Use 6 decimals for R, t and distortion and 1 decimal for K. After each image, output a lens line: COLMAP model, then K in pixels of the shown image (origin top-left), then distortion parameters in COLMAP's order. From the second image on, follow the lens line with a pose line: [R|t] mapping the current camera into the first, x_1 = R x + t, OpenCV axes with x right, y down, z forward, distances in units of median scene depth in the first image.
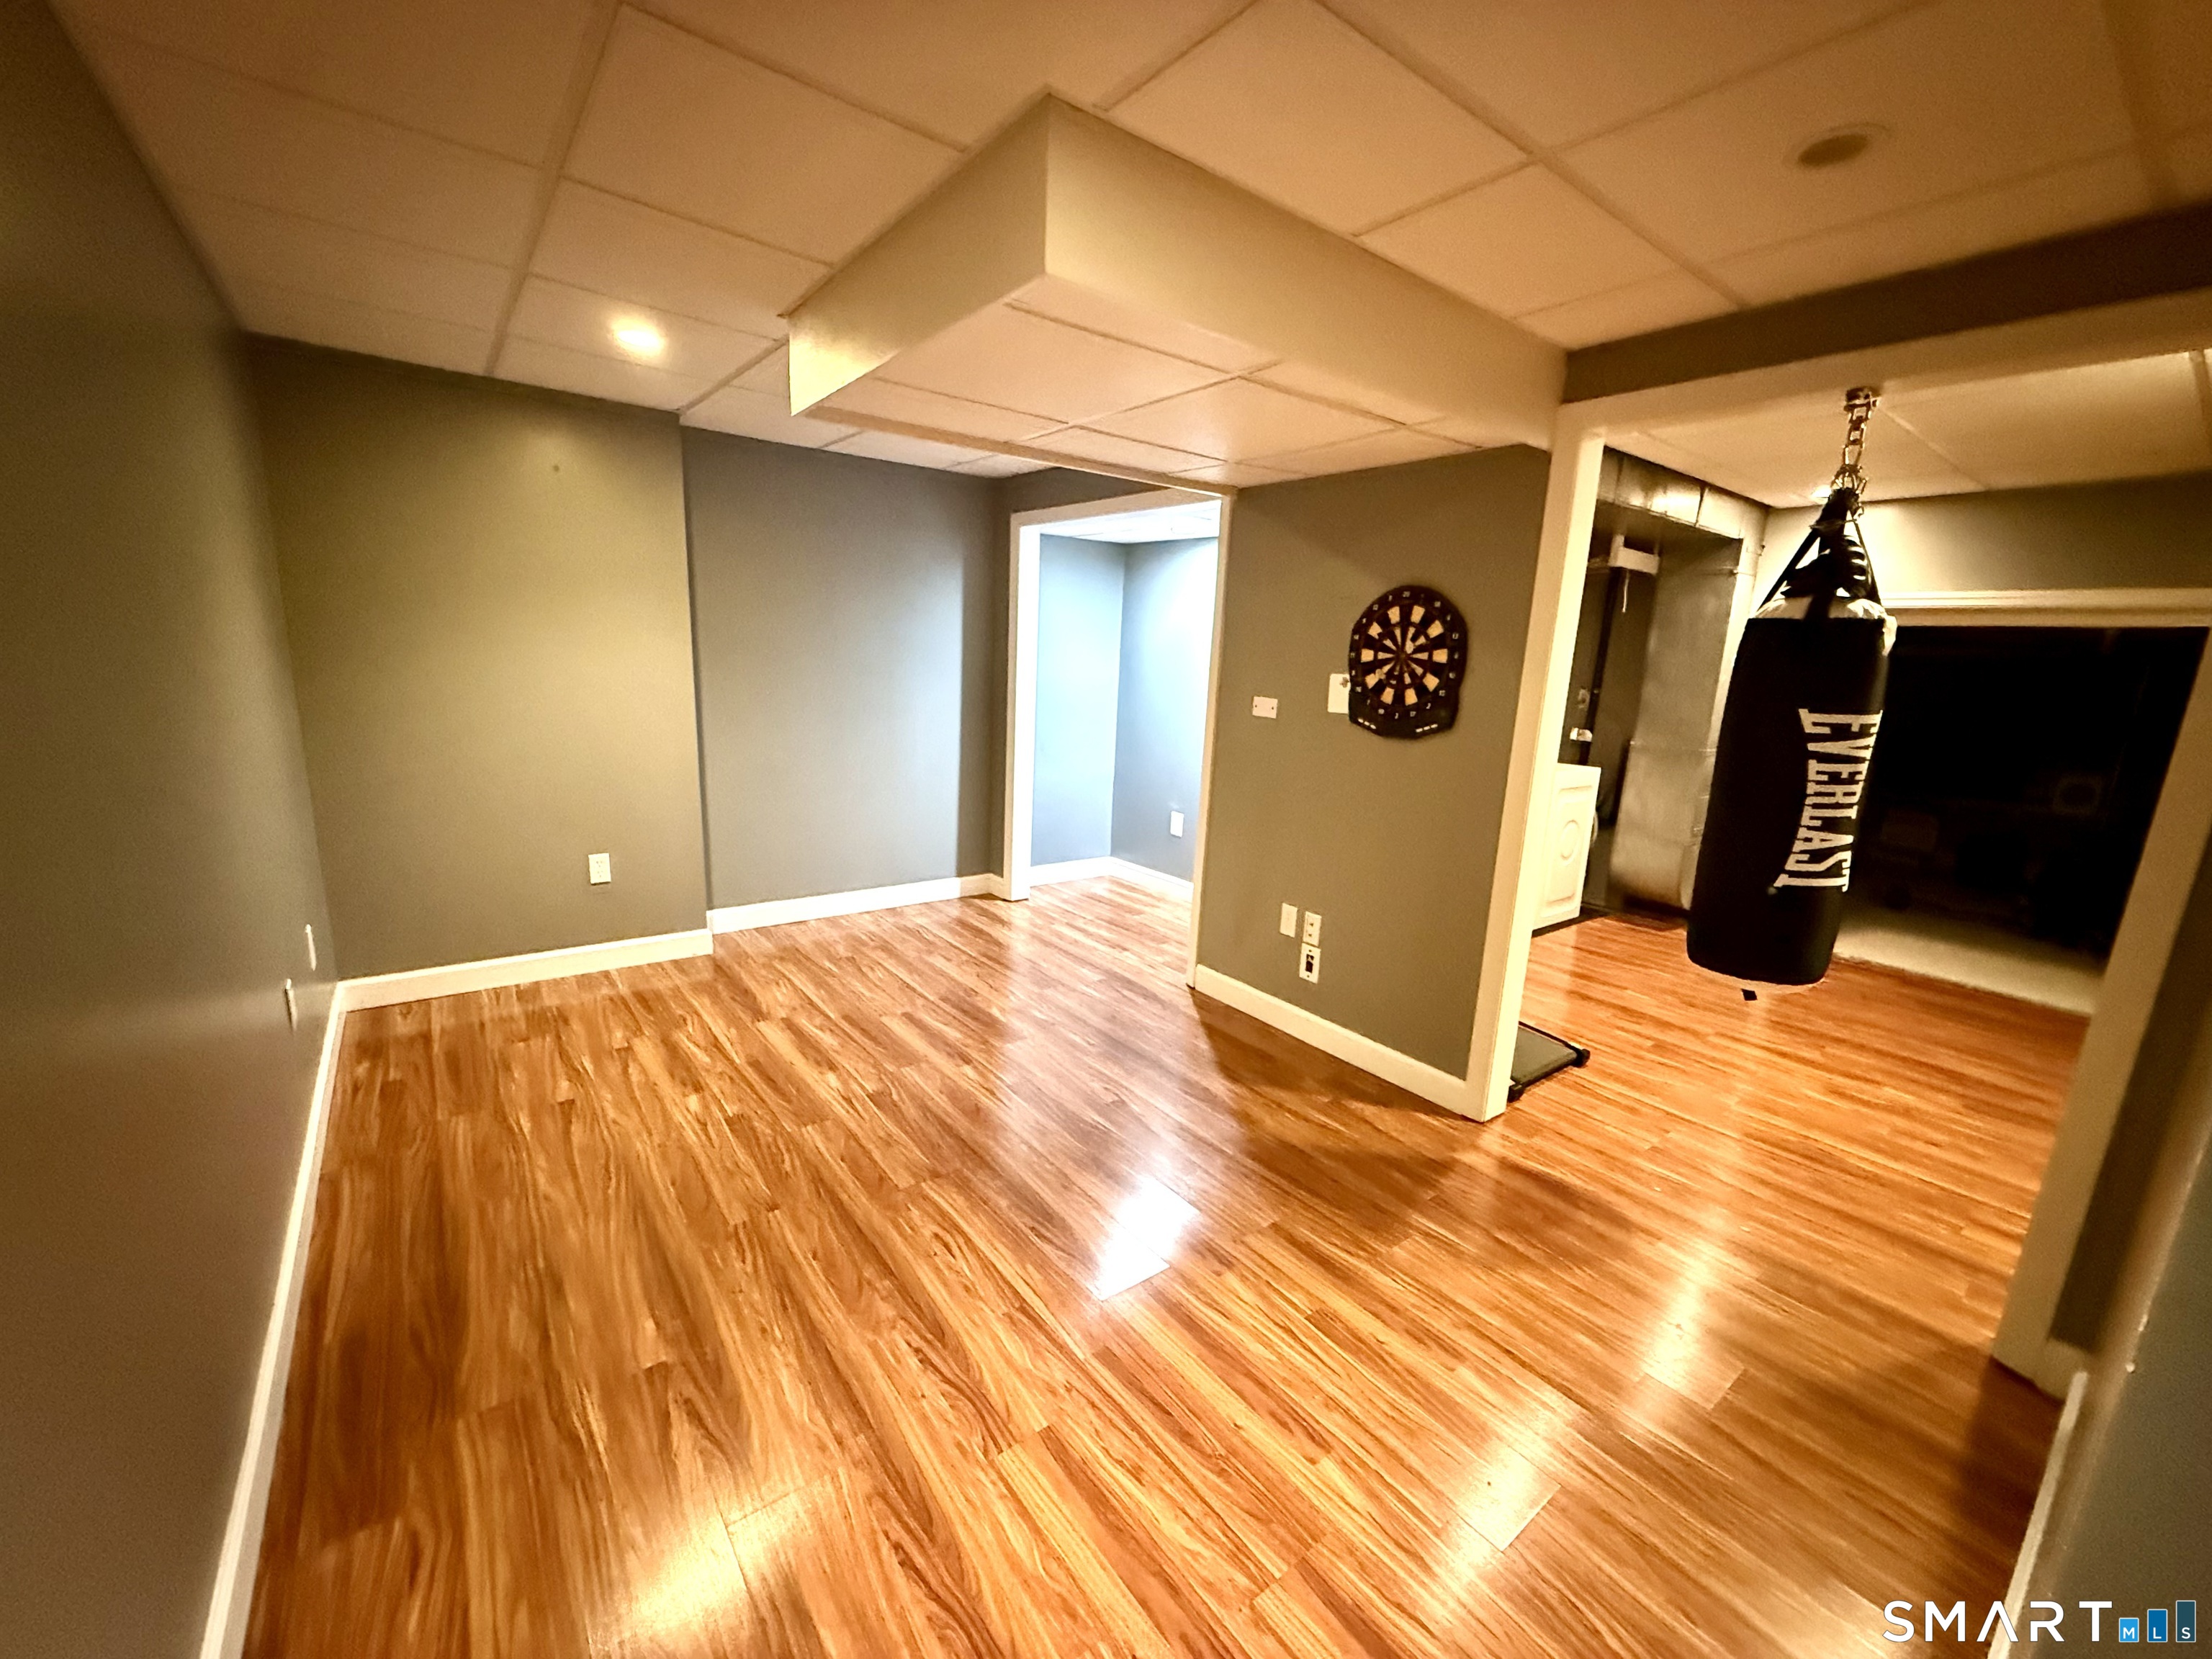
lens RADIAL K [[879.9, 0, 1106.0], [0, 879.9, 831.4], [0, 0, 1]] dist [-0.001346, 0.000067]
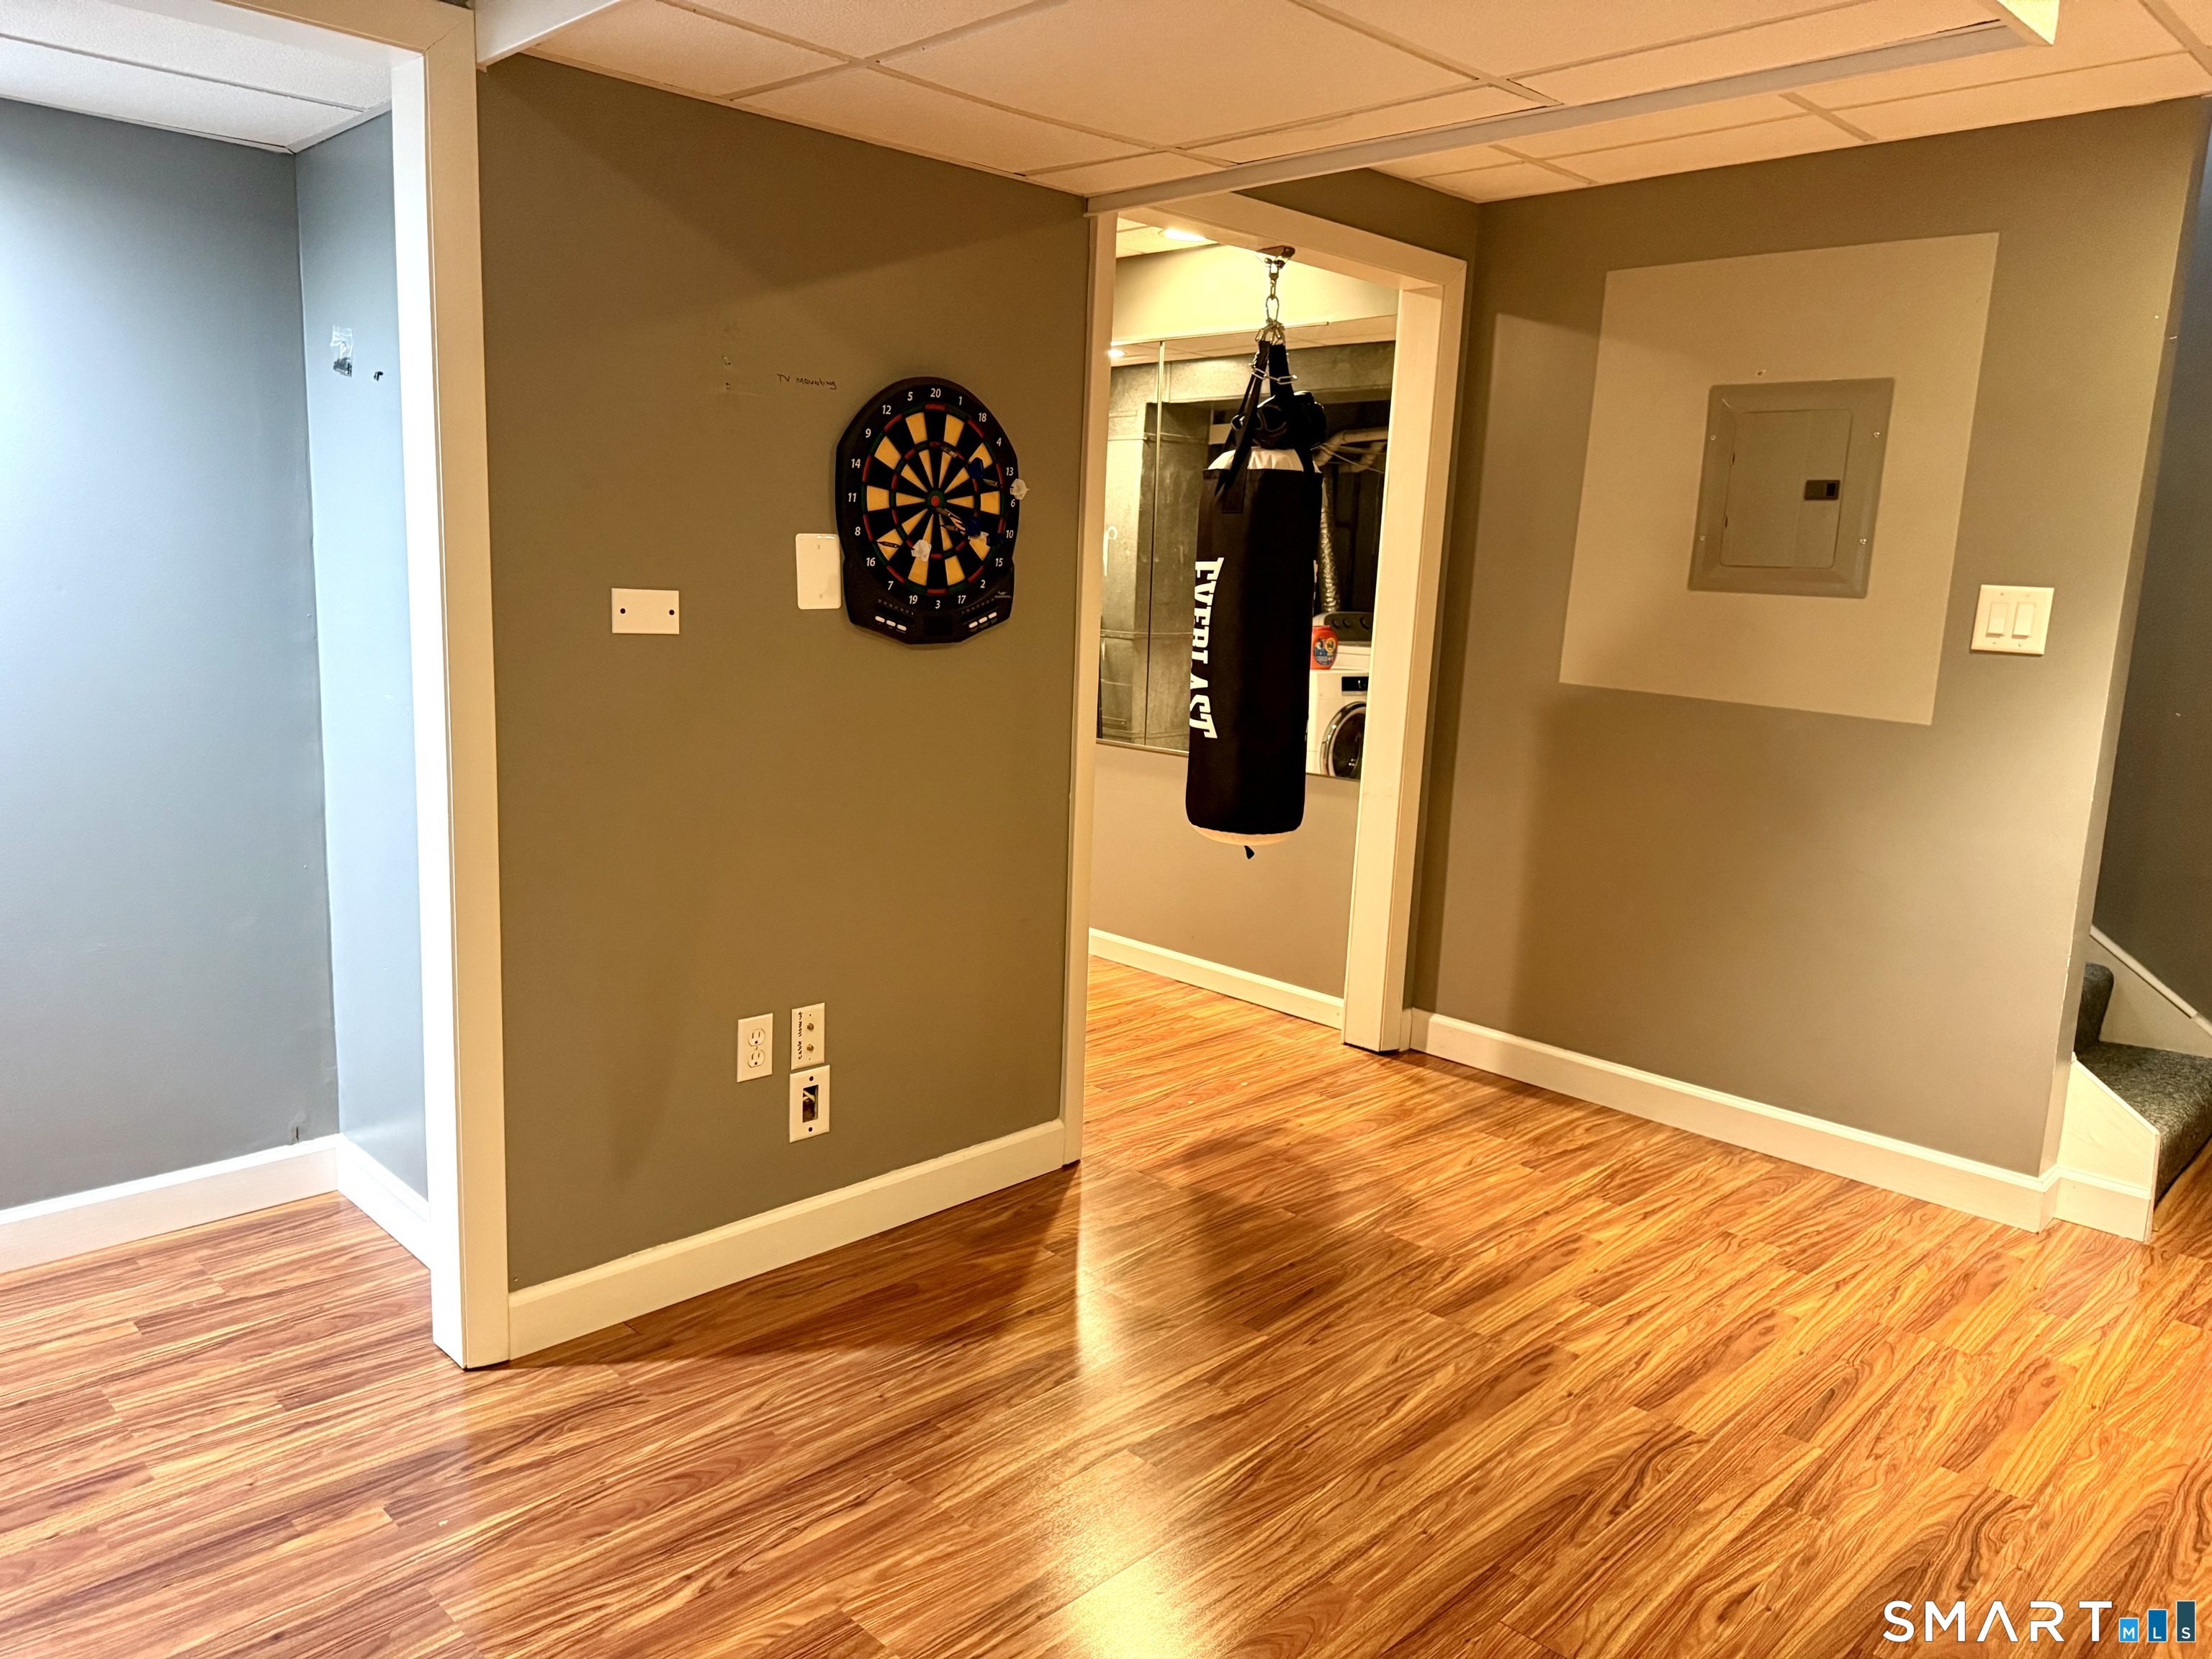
lens RADIAL K [[1600.9, 0, 1106.0], [0, 1600.9, 829.5], [0, 0, 1]] dist [0.090998, -0.057259]
pose [[-0.145389, -0.227019, 0.962977, -0.749117], [0.145742, 0.957786, 0.247800, -0.237587], [-0.978581, 0.176374, -0.106165, 1.036304]]
